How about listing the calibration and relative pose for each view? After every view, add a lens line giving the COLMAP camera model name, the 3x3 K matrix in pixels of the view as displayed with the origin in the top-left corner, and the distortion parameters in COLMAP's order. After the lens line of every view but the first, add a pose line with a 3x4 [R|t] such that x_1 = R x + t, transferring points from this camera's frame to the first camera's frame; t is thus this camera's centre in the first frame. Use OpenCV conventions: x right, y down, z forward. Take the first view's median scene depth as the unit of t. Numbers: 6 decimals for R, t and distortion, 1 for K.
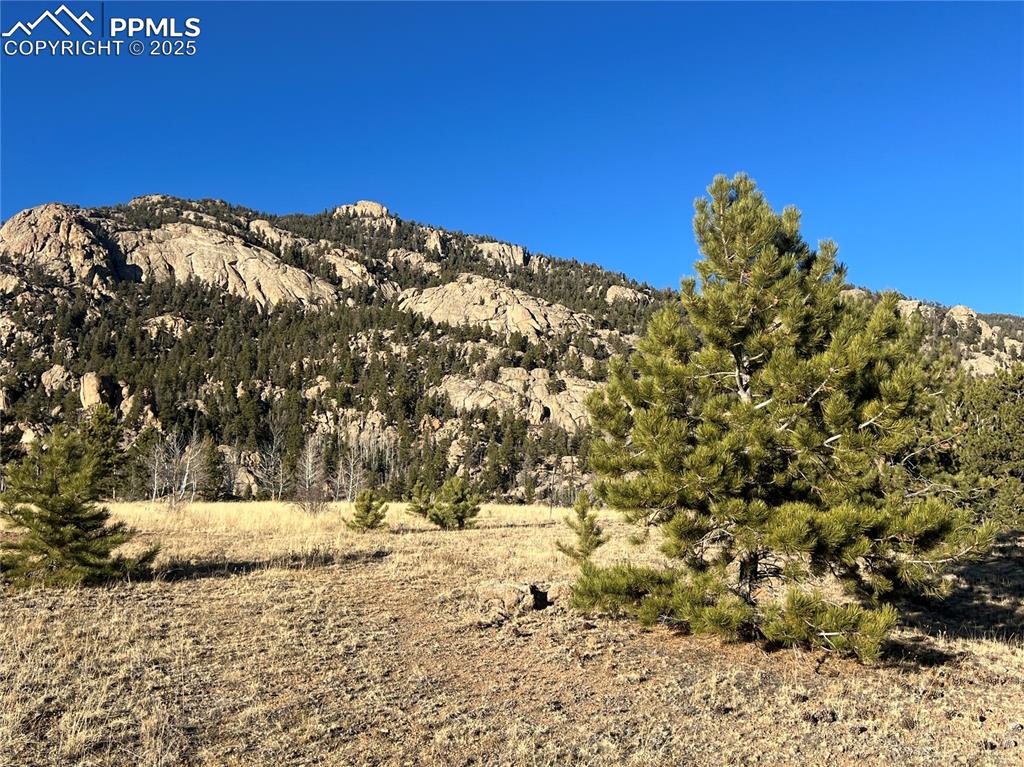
lens RADIAL K [[952.3, 0, 511.2], [0, 952.3, 383.7], [0, 0, 1]] dist [0.067749, -0.111415]
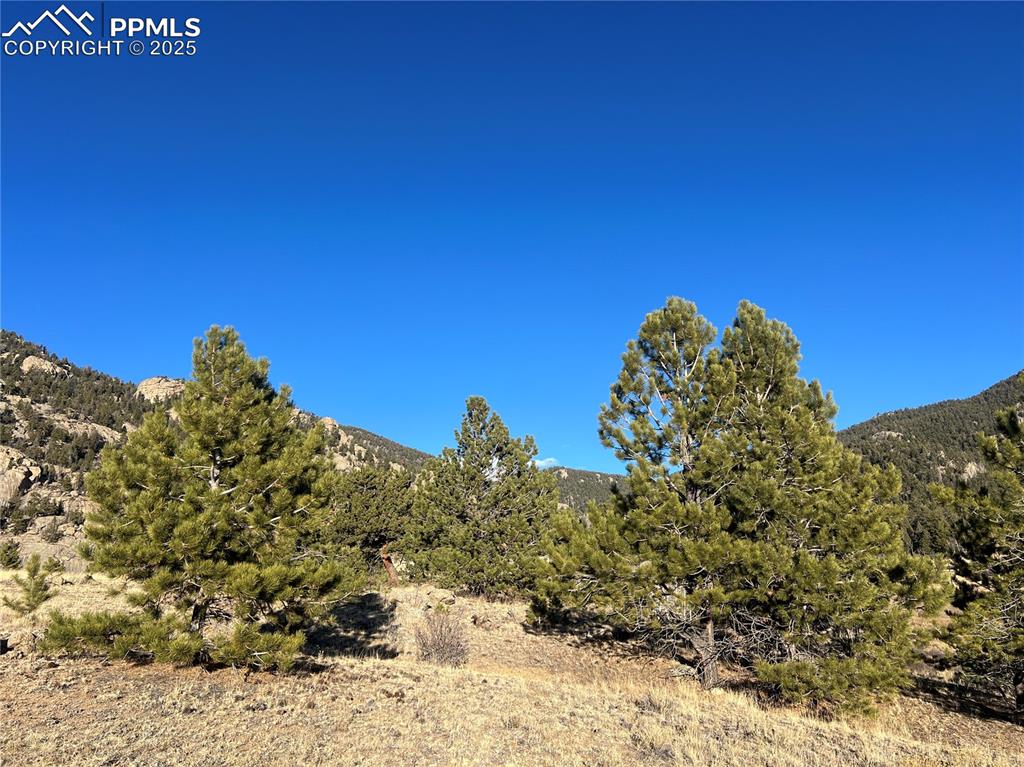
lens RADIAL K [[781.5, 0, 508.1], [0, 781.5, 385.3], [0, 0, 1]] dist [0.044838, -0.056780]
pose [[0.776401, 0.151255, 0.611819, -0.095839], [-0.088318, 0.987306, -0.132008, -0.011128], [-0.624020, 0.048457, 0.779905, -0.109700]]
